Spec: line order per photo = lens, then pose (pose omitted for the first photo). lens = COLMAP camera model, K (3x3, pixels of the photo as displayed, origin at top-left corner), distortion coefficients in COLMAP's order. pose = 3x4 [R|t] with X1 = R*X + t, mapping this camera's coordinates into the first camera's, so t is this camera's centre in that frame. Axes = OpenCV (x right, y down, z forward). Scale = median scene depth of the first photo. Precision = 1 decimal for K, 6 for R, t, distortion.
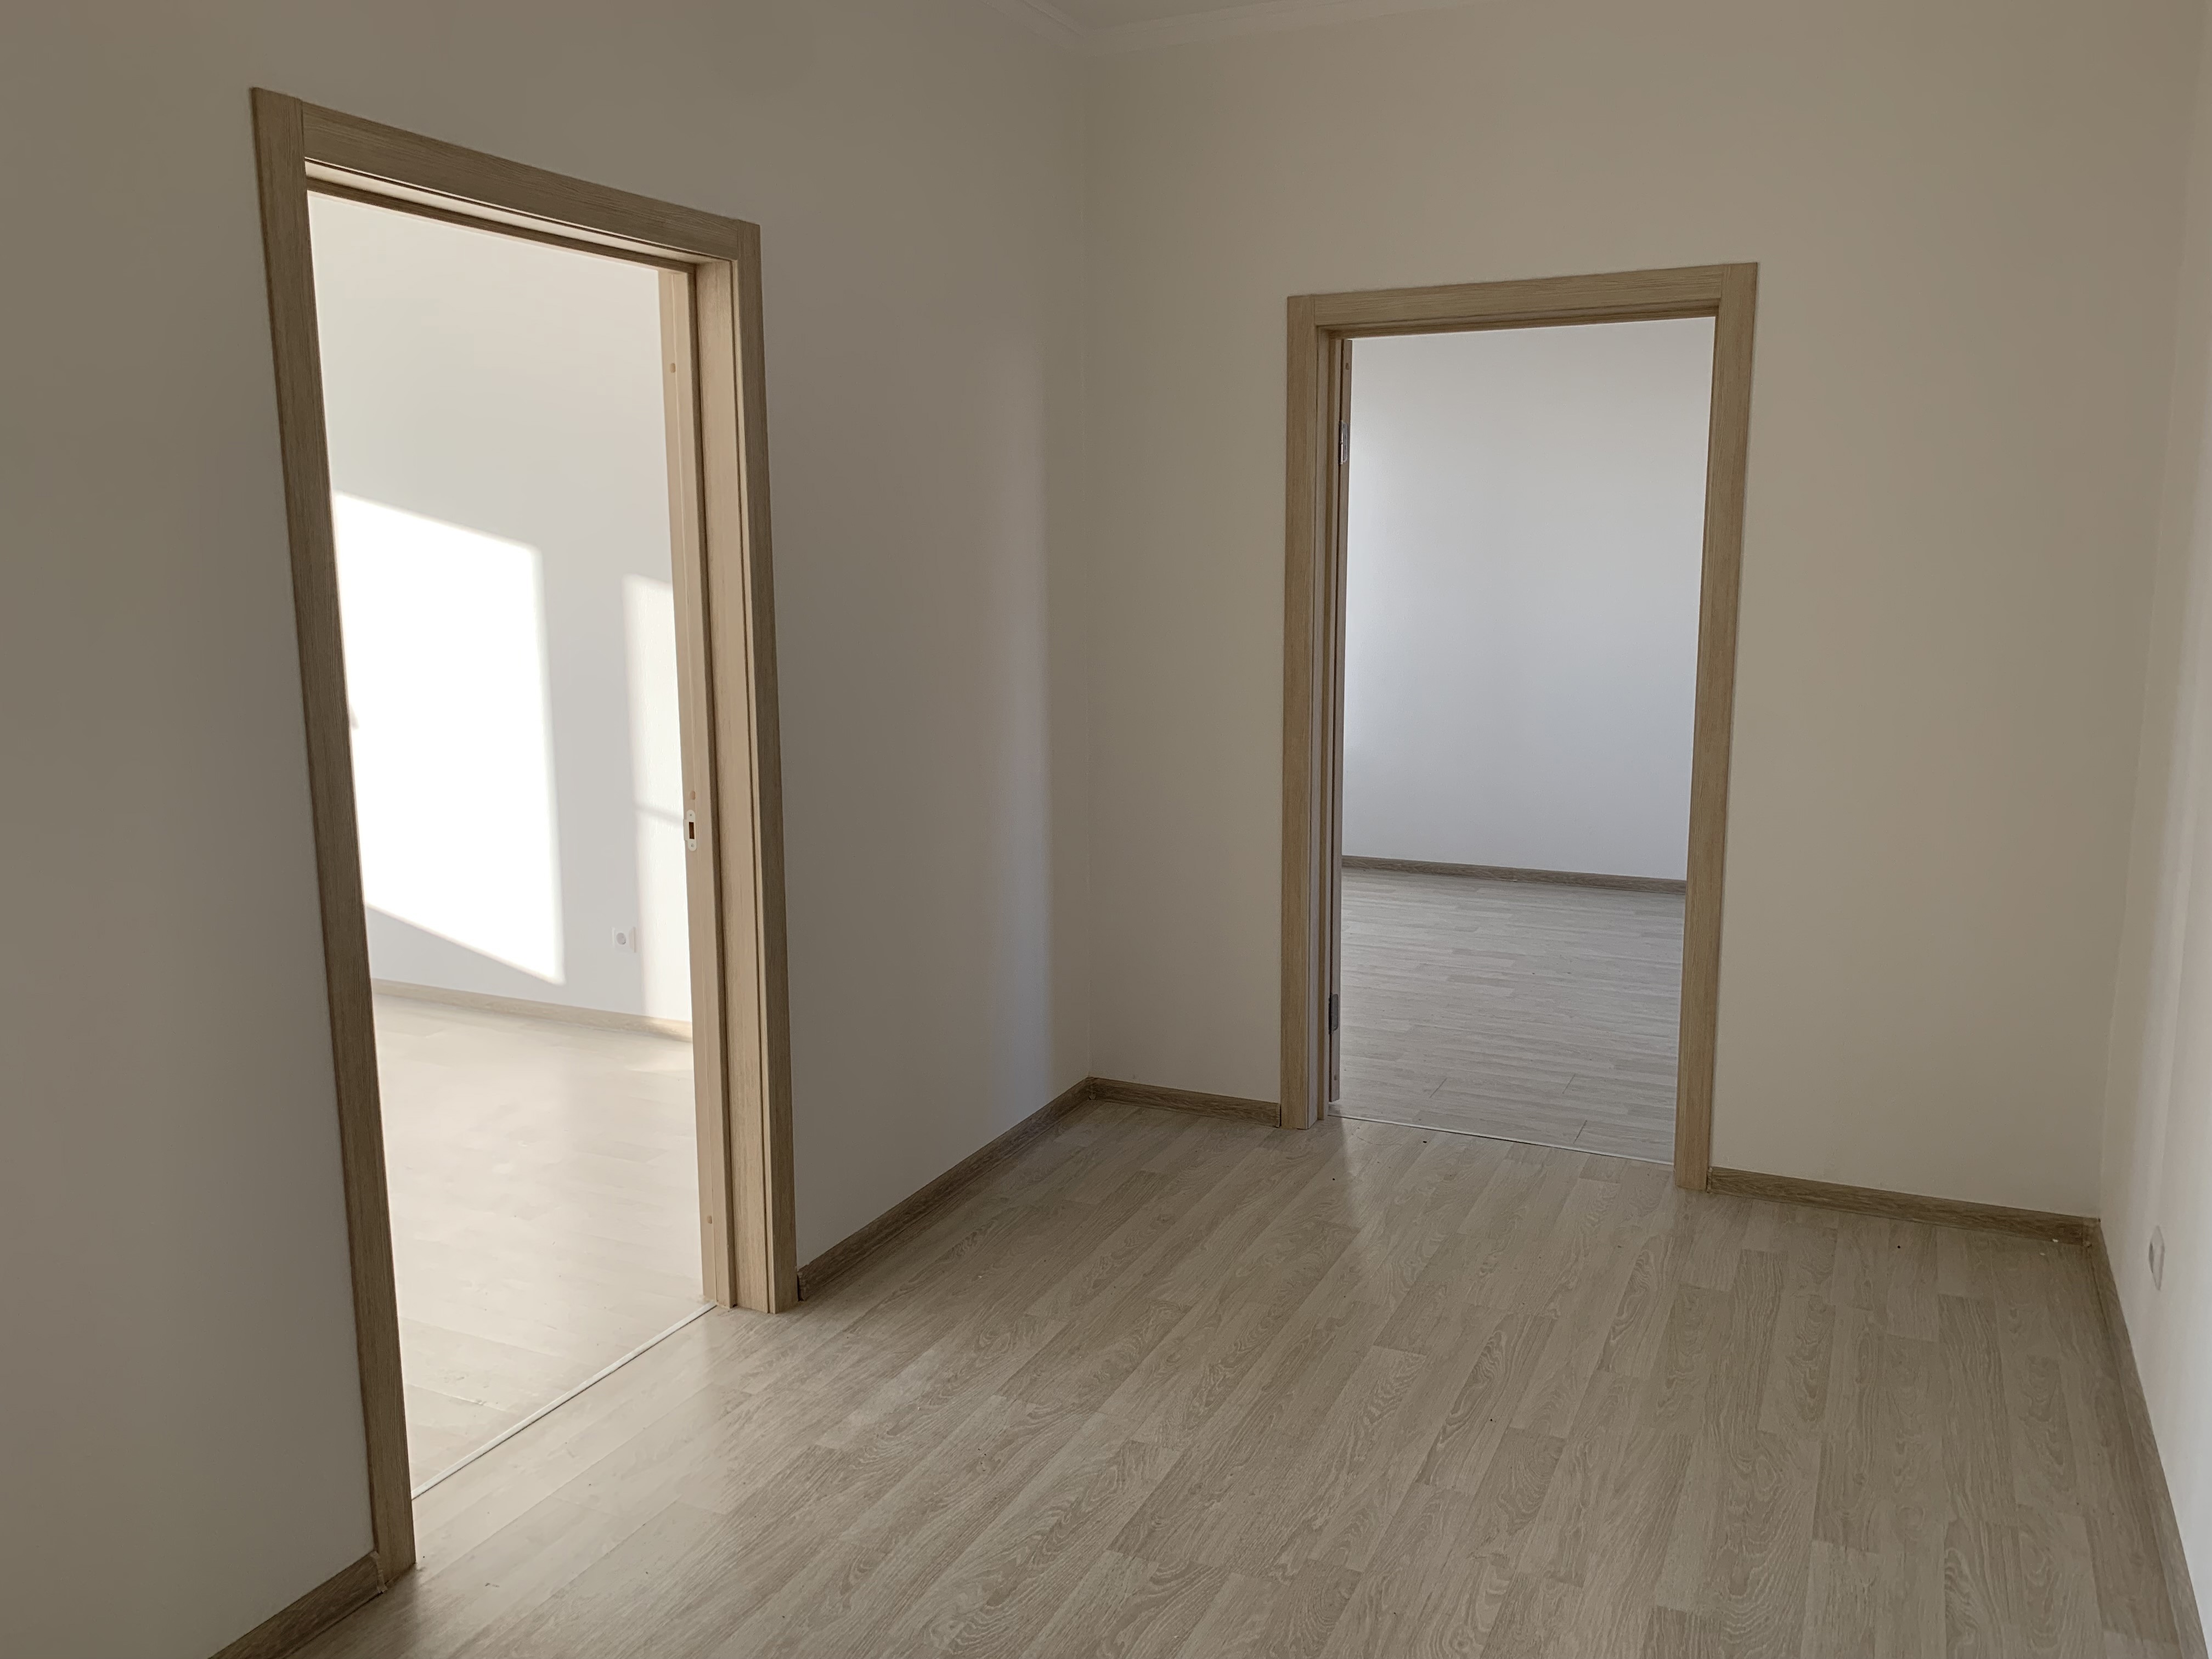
lens RADIAL K [[1680.9, 0, 1106.0], [0, 1680.9, 829.5], [0, 0, 1]] dist [0.013813, 0.003468]
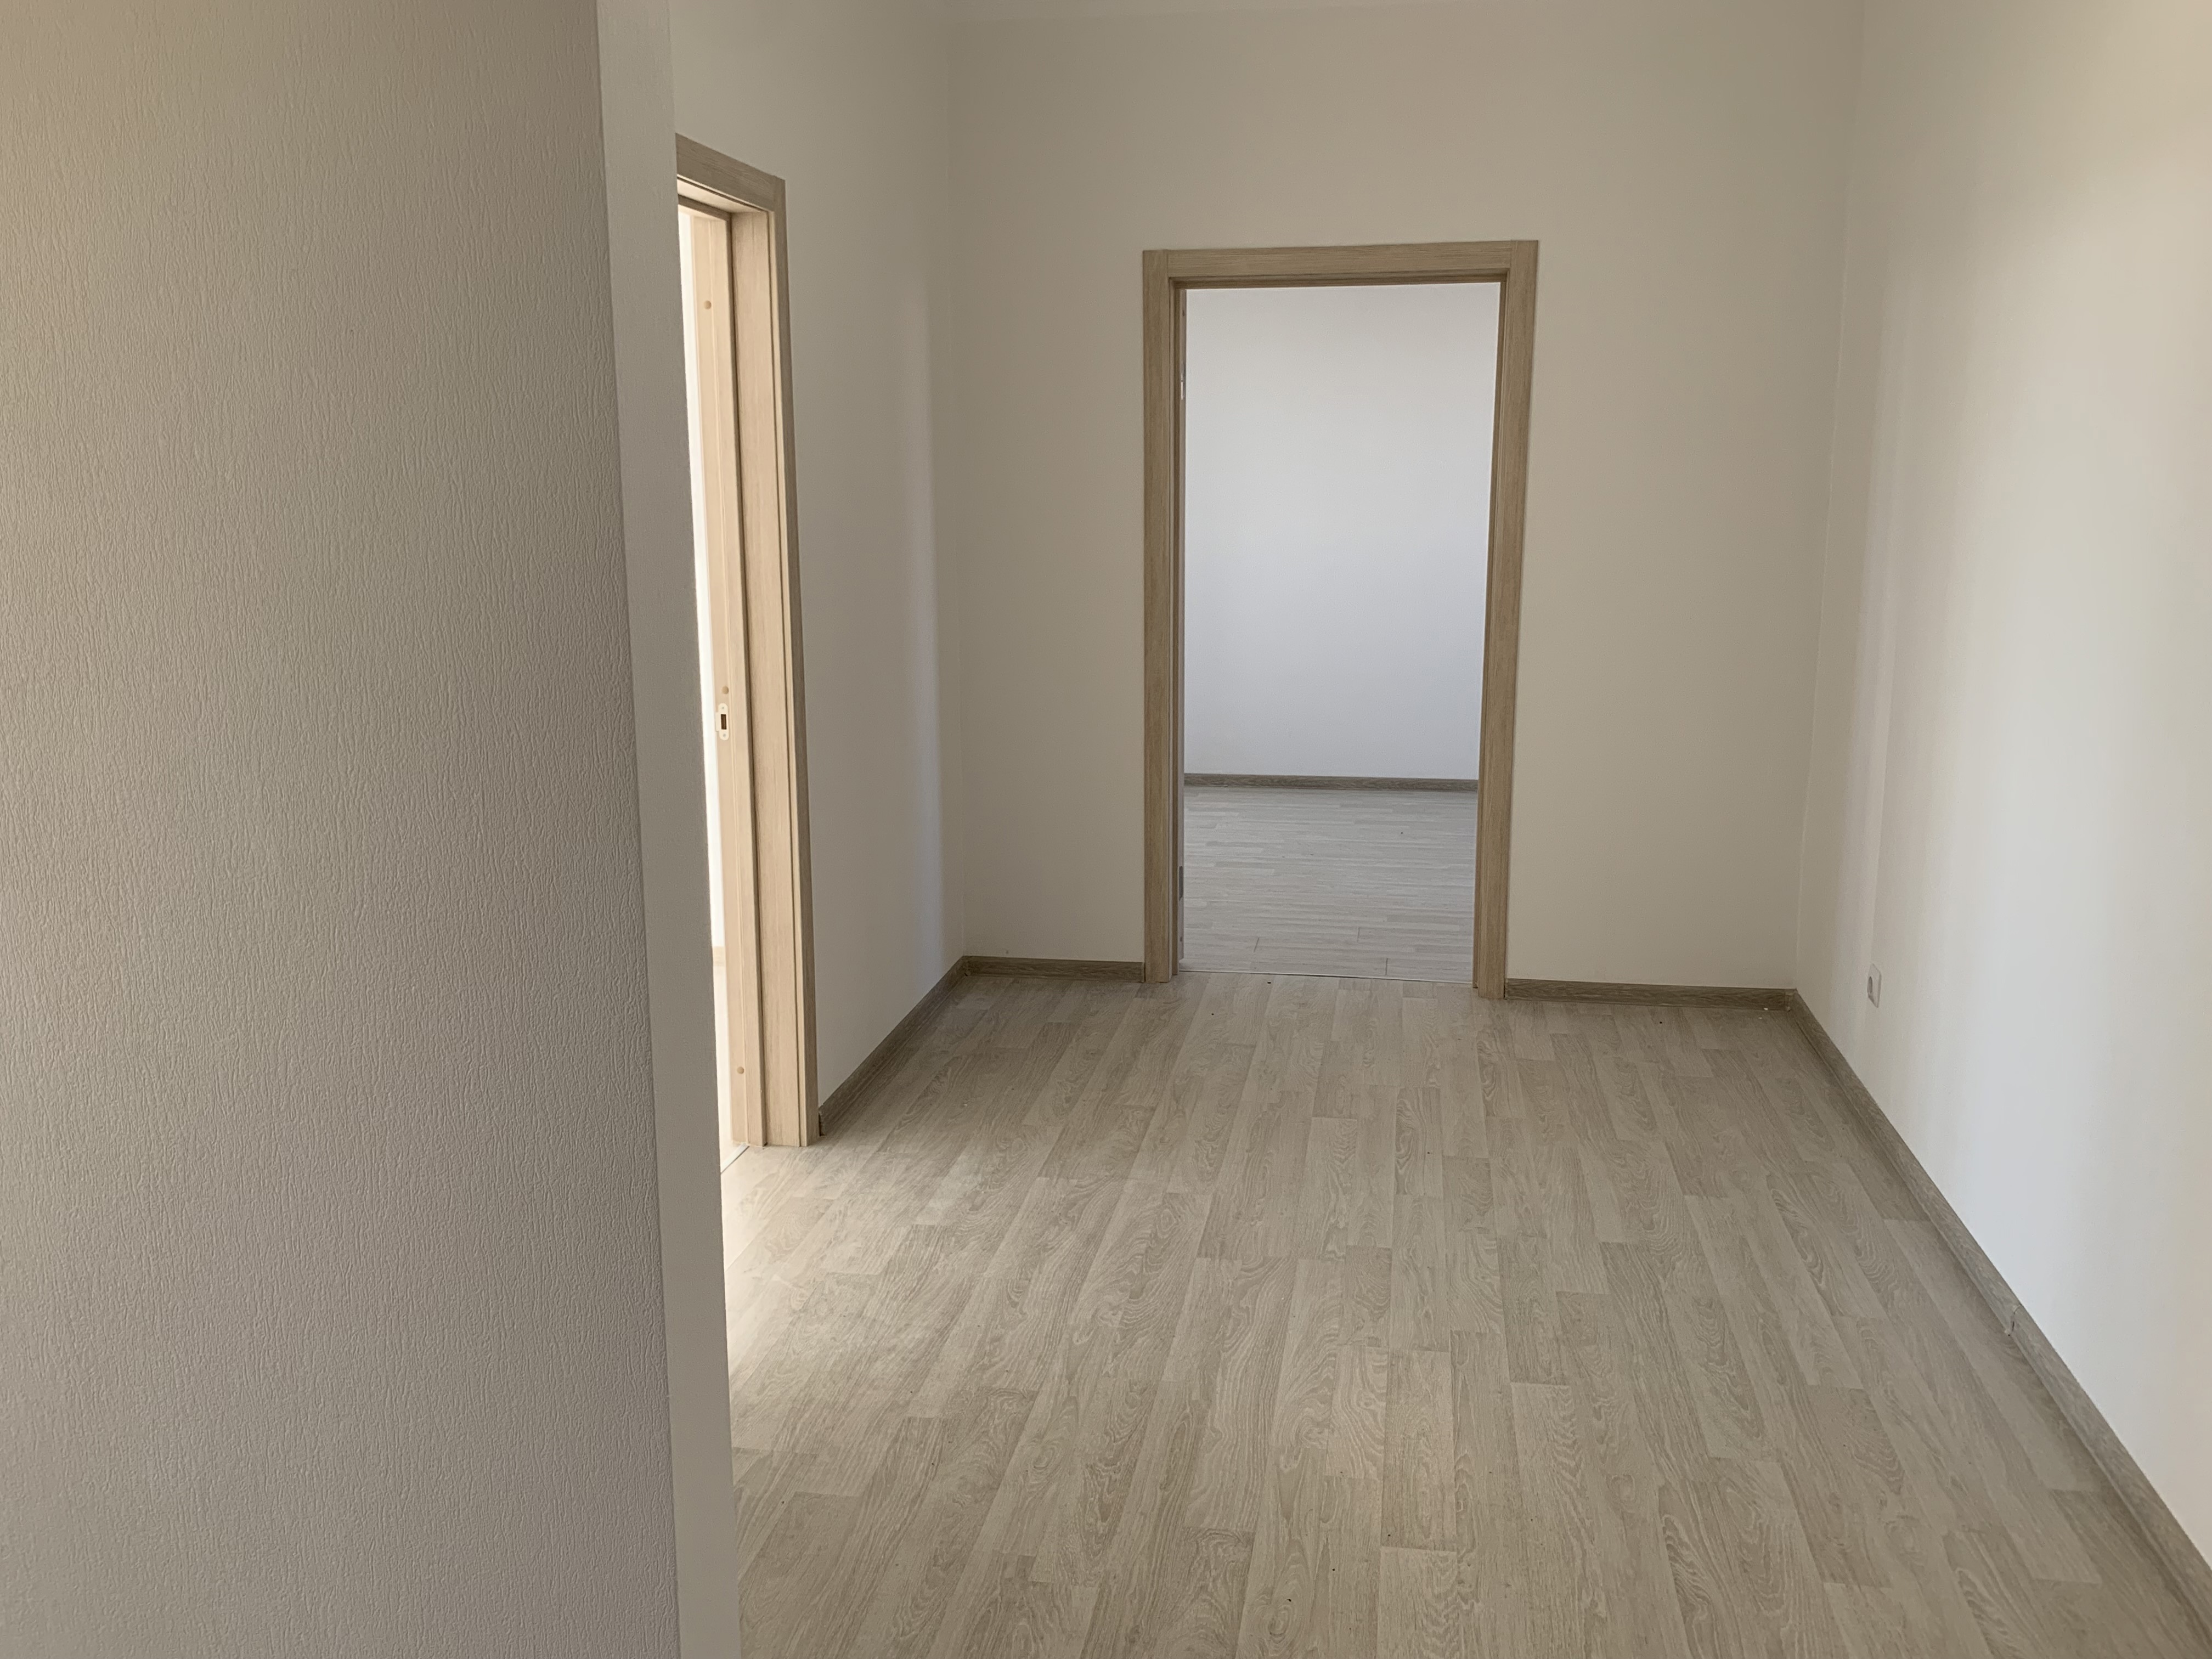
lens RADIAL K [[1780.5, 0, 1106.0], [0, 1780.5, 829.5], [0, 0, 1]] dist [0.167879, -0.421235]
pose [[0.962725, -0.047868, 0.266211, -0.314175], [0.041438, 0.998699, 0.029722, 0.046362], [-0.267288, -0.017583, 0.963456, -0.217263]]
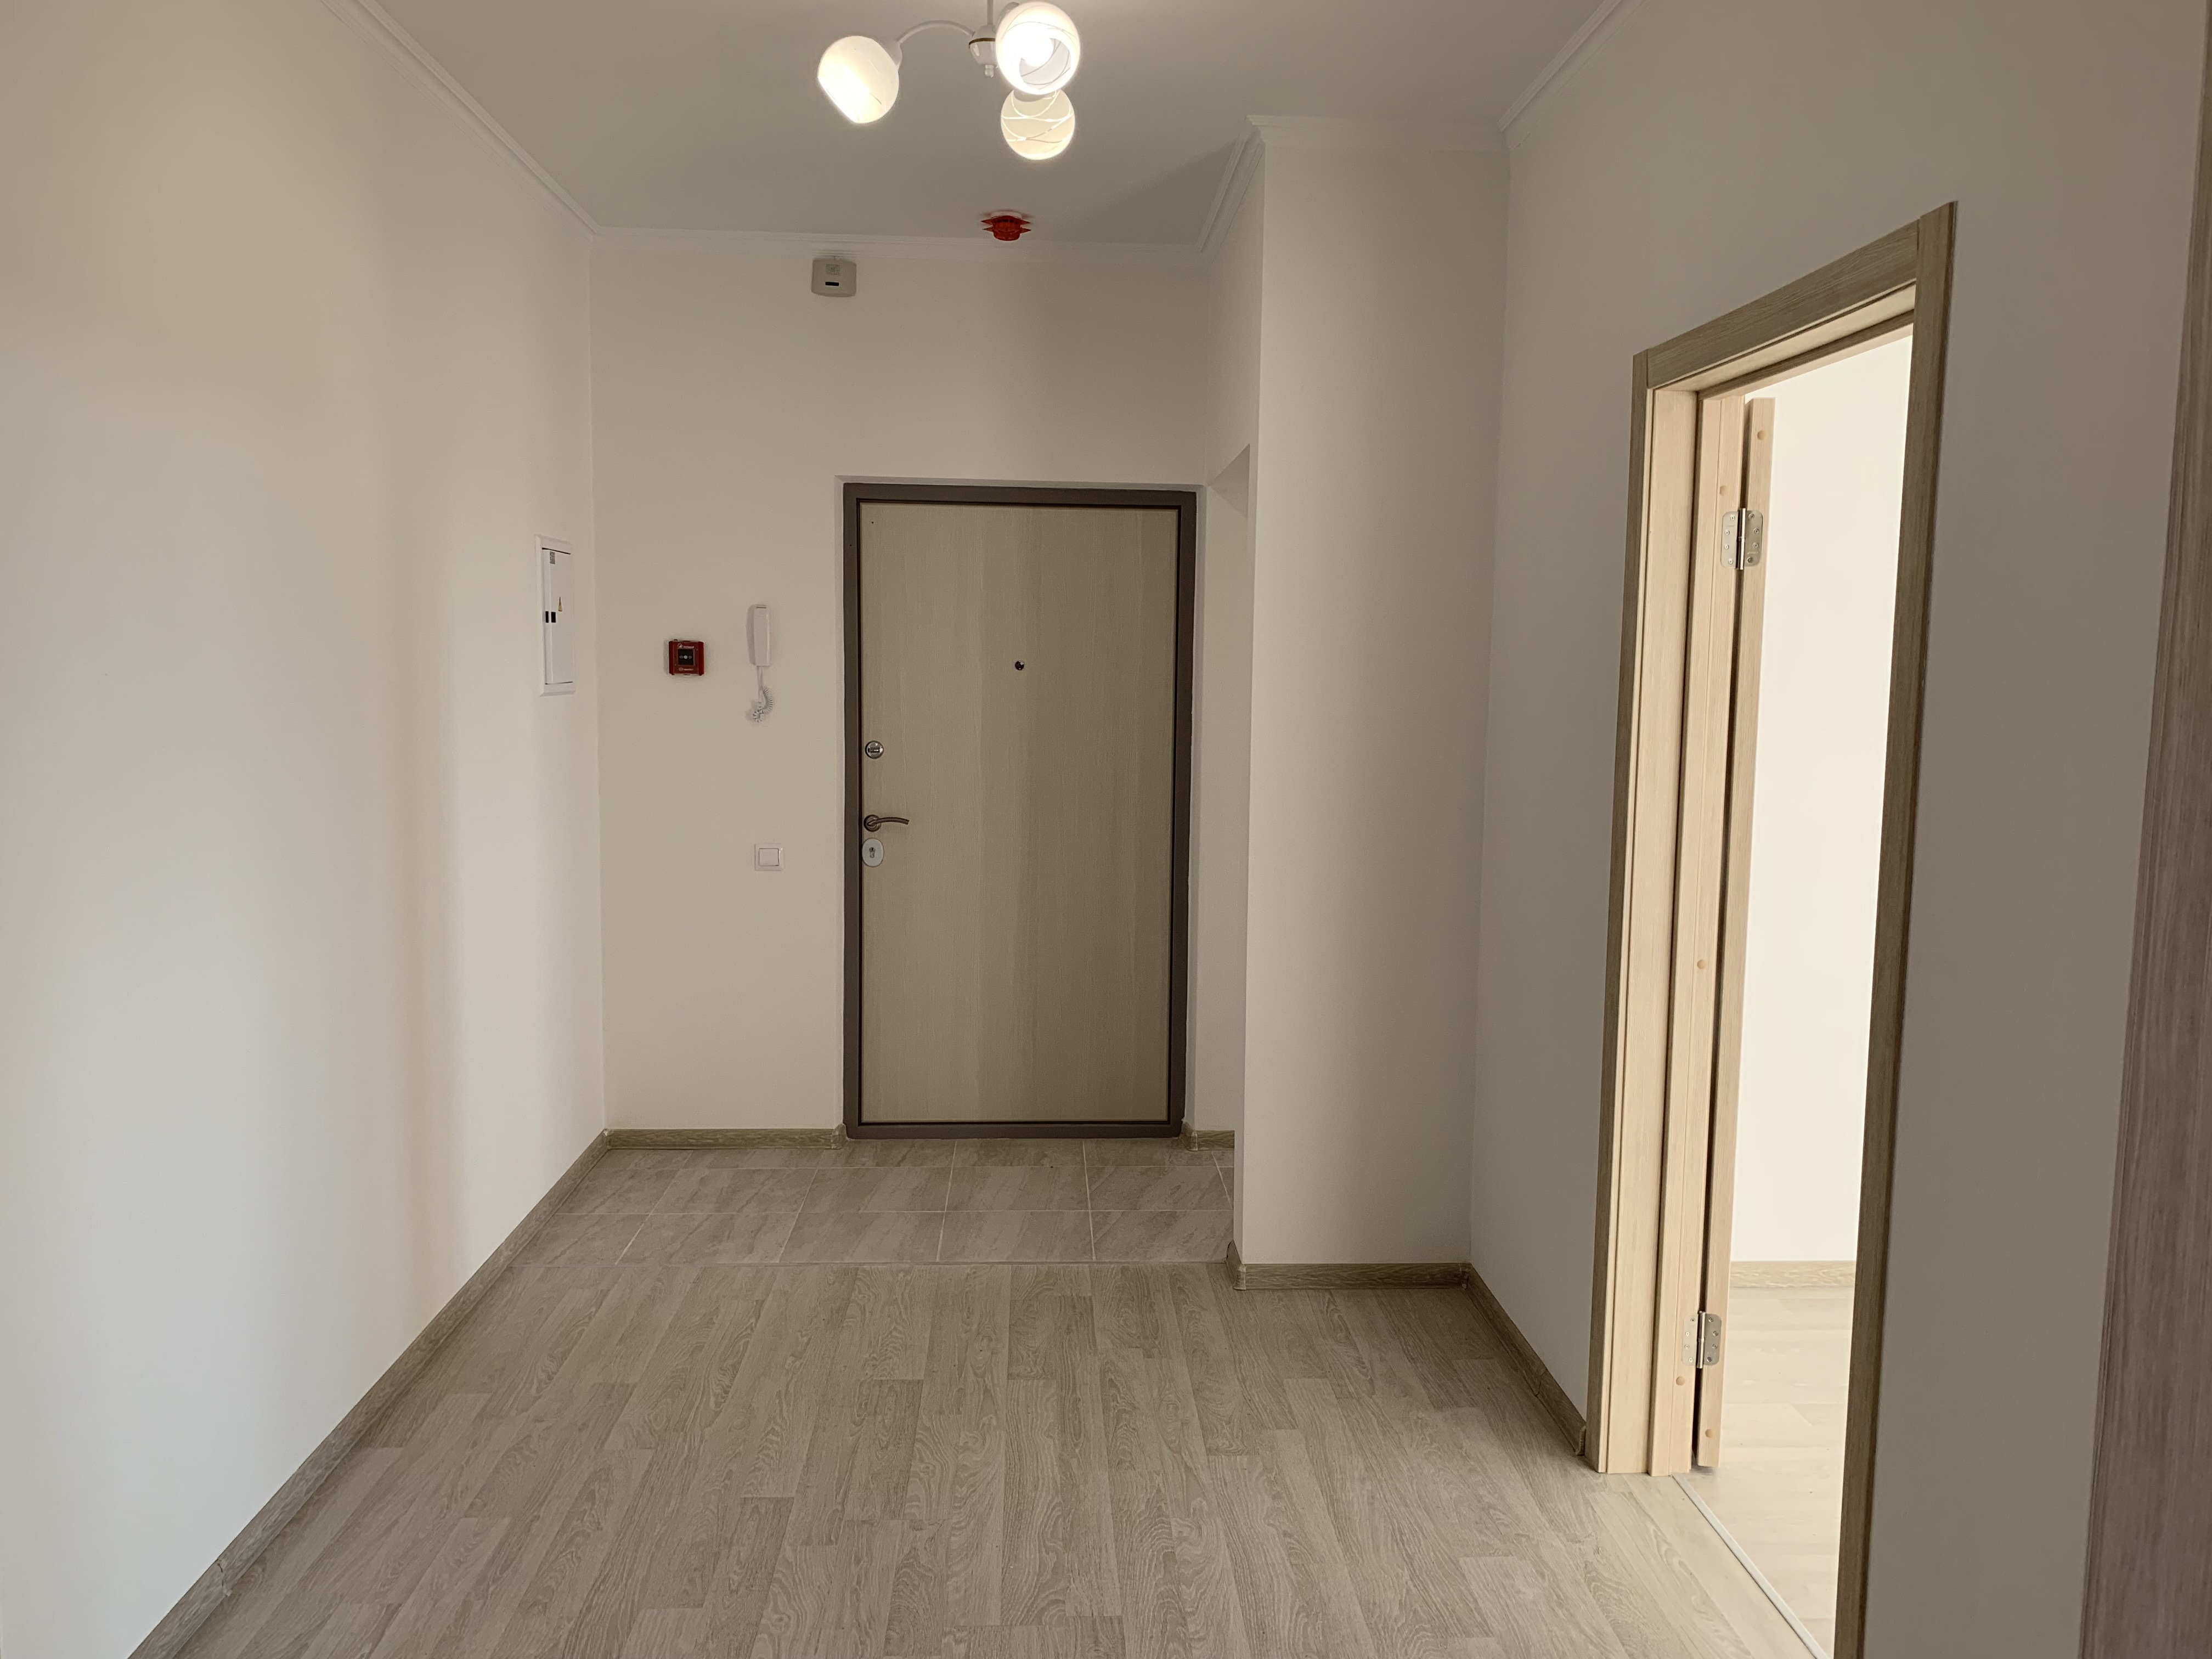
lens RADIAL K [[1680.9, 0, 1106.0], [0, 1680.9, 829.5], [0, 0, 1]] dist [0.013813, 0.003468]
pose [[-0.881023, 0.042452, -0.471165, 0.370135], [-0.088284, 0.963715, 0.251911, -0.237639], [0.464763, 0.263536, -0.845307, 1.341123]]
